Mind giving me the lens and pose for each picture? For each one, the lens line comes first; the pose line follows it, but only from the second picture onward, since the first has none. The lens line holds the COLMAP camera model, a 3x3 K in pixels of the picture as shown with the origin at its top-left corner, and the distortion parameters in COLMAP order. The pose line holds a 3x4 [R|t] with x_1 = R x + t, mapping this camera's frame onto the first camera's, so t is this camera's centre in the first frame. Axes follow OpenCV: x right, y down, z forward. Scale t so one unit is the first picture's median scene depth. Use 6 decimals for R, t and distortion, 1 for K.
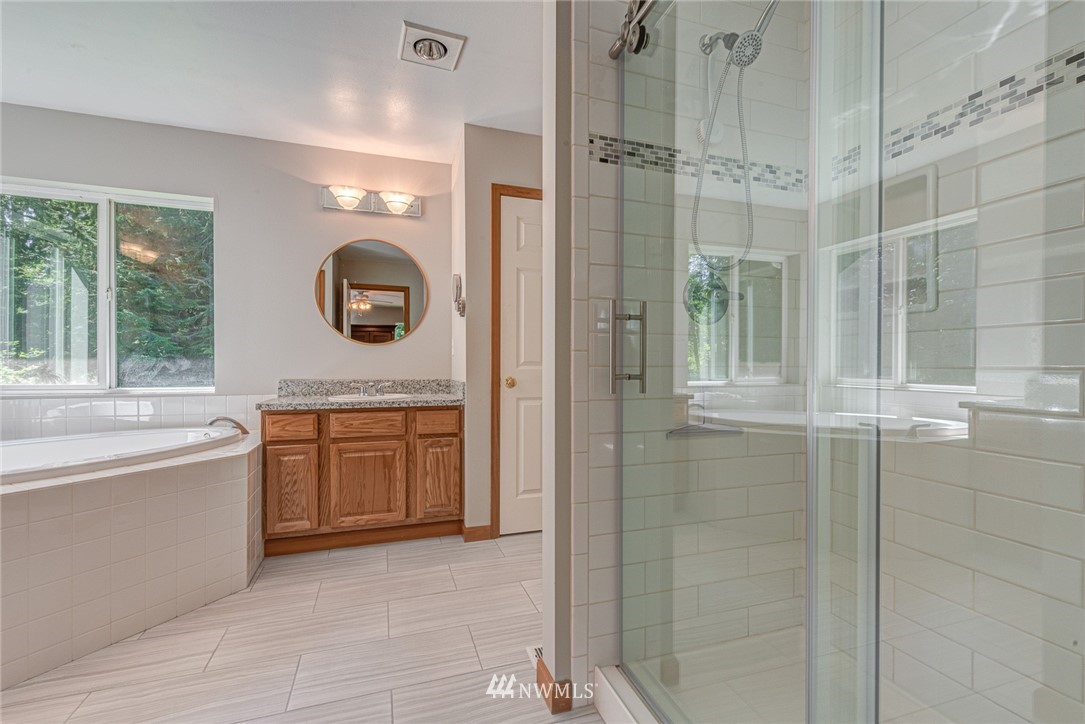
lens RADIAL K [[466.5, 0, 542.3], [0, 466.5, 362.2], [0, 0, 1]] dist [0.001299, -0.000204]
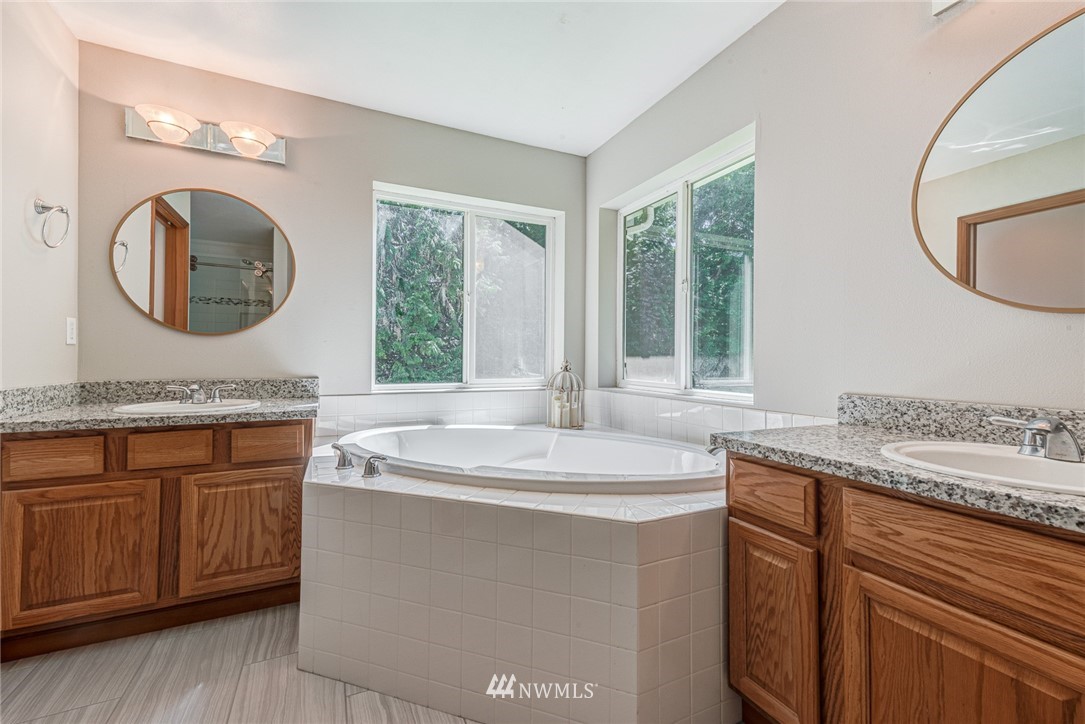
lens RADIAL K [[447.8, 0, 540.2], [0, 447.8, 355.7], [0, 0, 1]] dist [0.001500, -0.000135]
pose [[0.109586, -0.011498, -0.993911, -0.098270], [-0.007739, 0.999893, -0.012420, 0.004229], [0.993947, 0.009053, 0.109486, 0.696645]]
